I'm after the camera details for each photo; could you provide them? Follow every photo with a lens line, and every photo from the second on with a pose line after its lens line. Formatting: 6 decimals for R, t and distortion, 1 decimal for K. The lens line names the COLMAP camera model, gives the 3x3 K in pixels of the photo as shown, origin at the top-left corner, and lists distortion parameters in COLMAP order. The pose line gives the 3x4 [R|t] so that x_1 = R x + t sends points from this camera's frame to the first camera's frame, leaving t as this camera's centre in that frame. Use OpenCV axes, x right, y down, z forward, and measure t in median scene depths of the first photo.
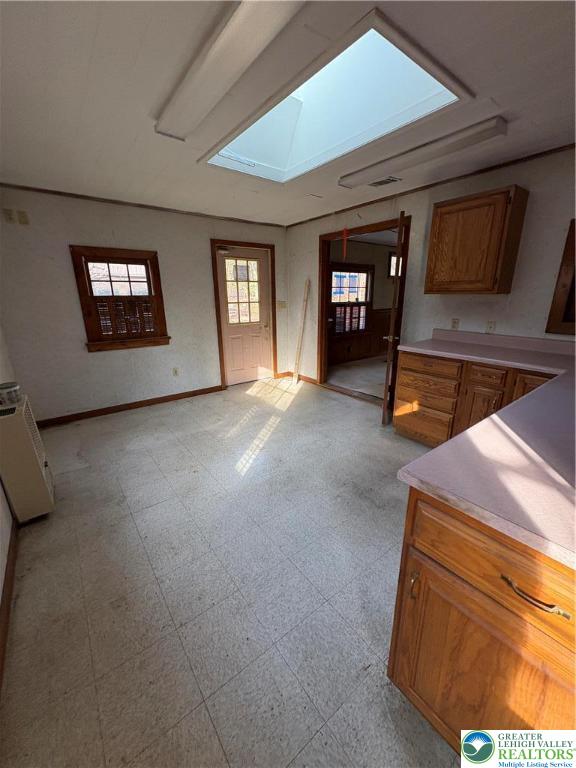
lens RADIAL K [[305.0, 0, 288.0], [0, 305.0, 384.0], [0, 0, 1]] dist [0.001134, 0.000014]
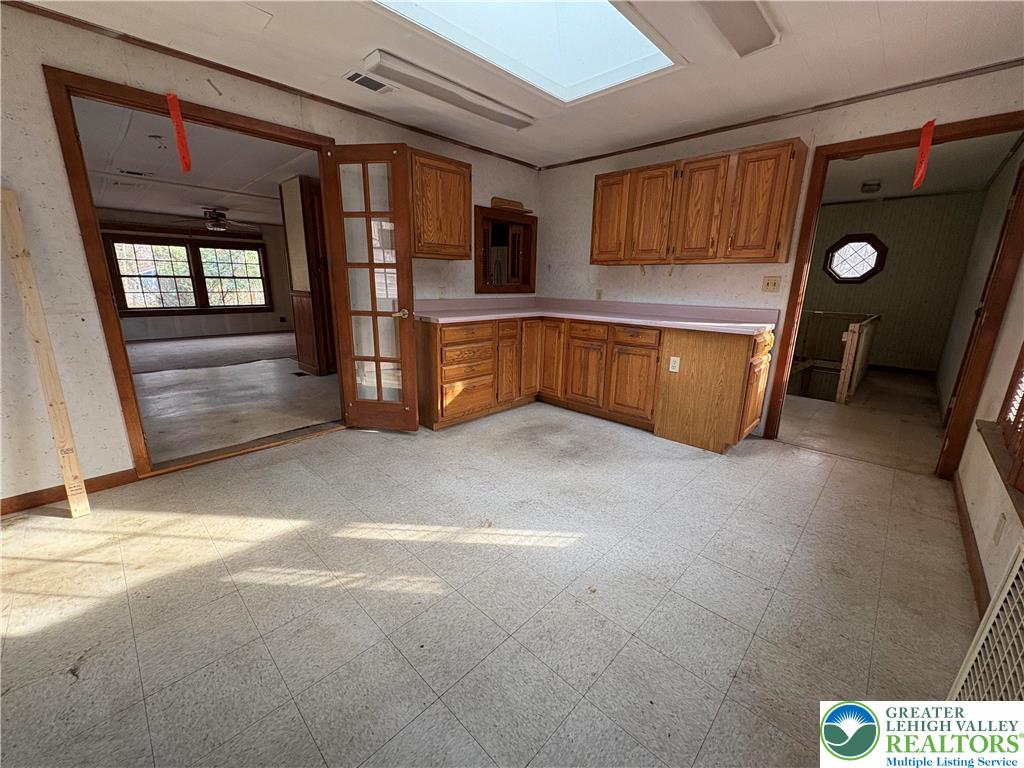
lens RADIAL K [[406.7, 0, 512.6], [0, 406.7, 384.6], [0, 0, 1]] dist [0.001134, 0.000014]
pose [[-0.148456, -0.235921, 0.960366, -0.784293], [0.271043, 0.924232, 0.268943, -0.213061], [-0.951050, 0.300226, -0.073263, 1.007311]]
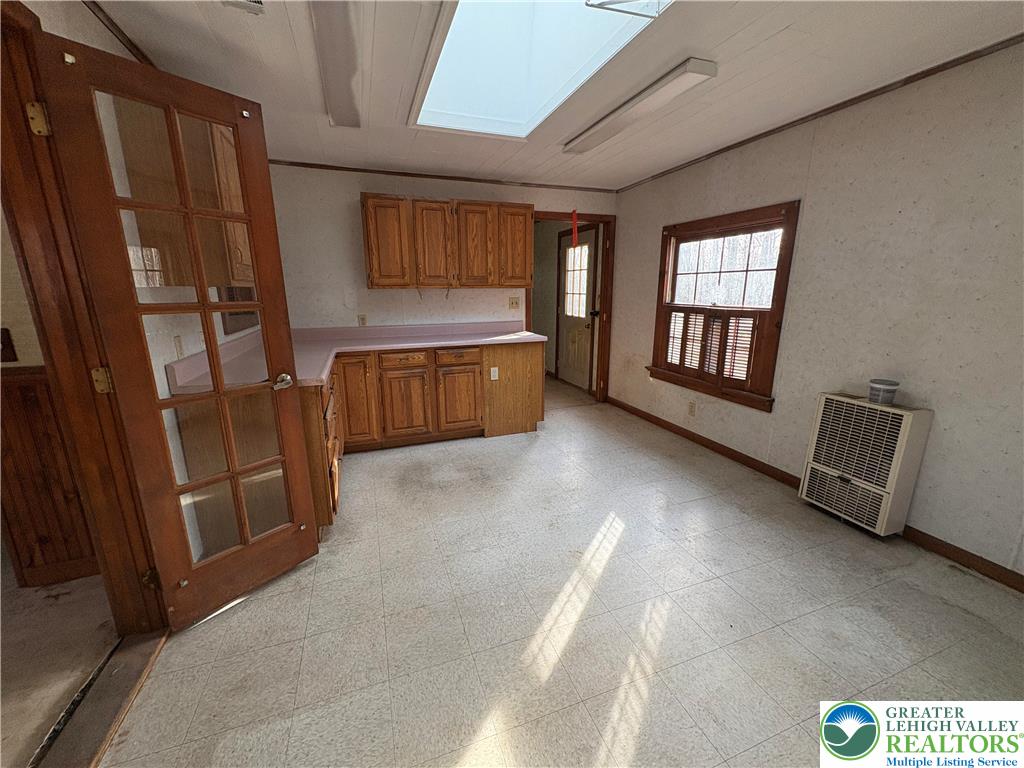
lens RADIAL K [[406.7, 0, 512.6], [0, 406.7, 384.6], [0, 0, 1]] dist [0.001134, 0.000014]
pose [[-0.953839, -0.053309, 0.295549, -0.193052], [0.101829, 0.868410, 0.485278, -0.463514], [-0.282527, 0.492972, -0.822895, 1.608278]]
